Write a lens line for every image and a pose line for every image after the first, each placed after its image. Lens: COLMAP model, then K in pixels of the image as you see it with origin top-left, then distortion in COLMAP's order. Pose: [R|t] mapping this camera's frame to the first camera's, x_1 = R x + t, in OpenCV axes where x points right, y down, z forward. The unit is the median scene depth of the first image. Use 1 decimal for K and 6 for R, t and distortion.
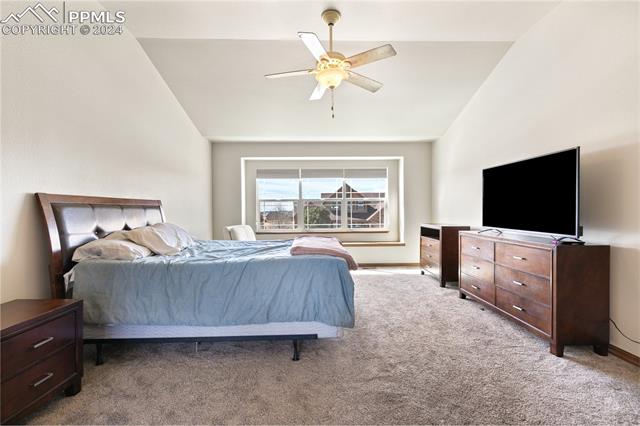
lens RADIAL K [[281.3, 0, 320.0], [0, 281.3, 213.0], [0, 0, 1]] dist [0.003883, 0.000408]
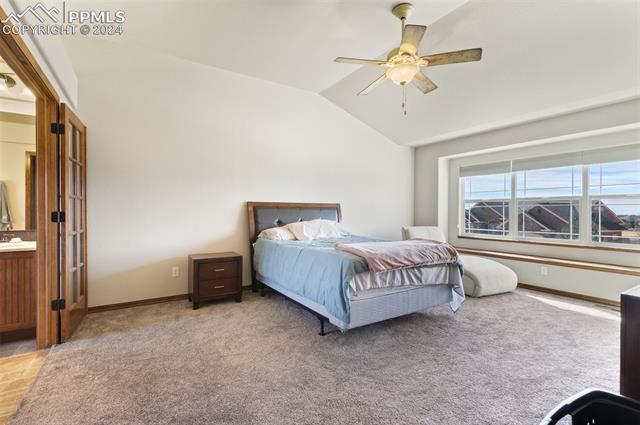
lens RADIAL K [[288.5, 0, 320.0], [0, 288.5, 212.5], [0, 0, 1]] dist [0.003906, 0.000628]
pose [[0.532328, 0.012809, -0.846441, 0.452999], [-0.017097, 0.999844, 0.004378, -0.005479], [0.846365, 0.012141, 0.532464, 0.154395]]
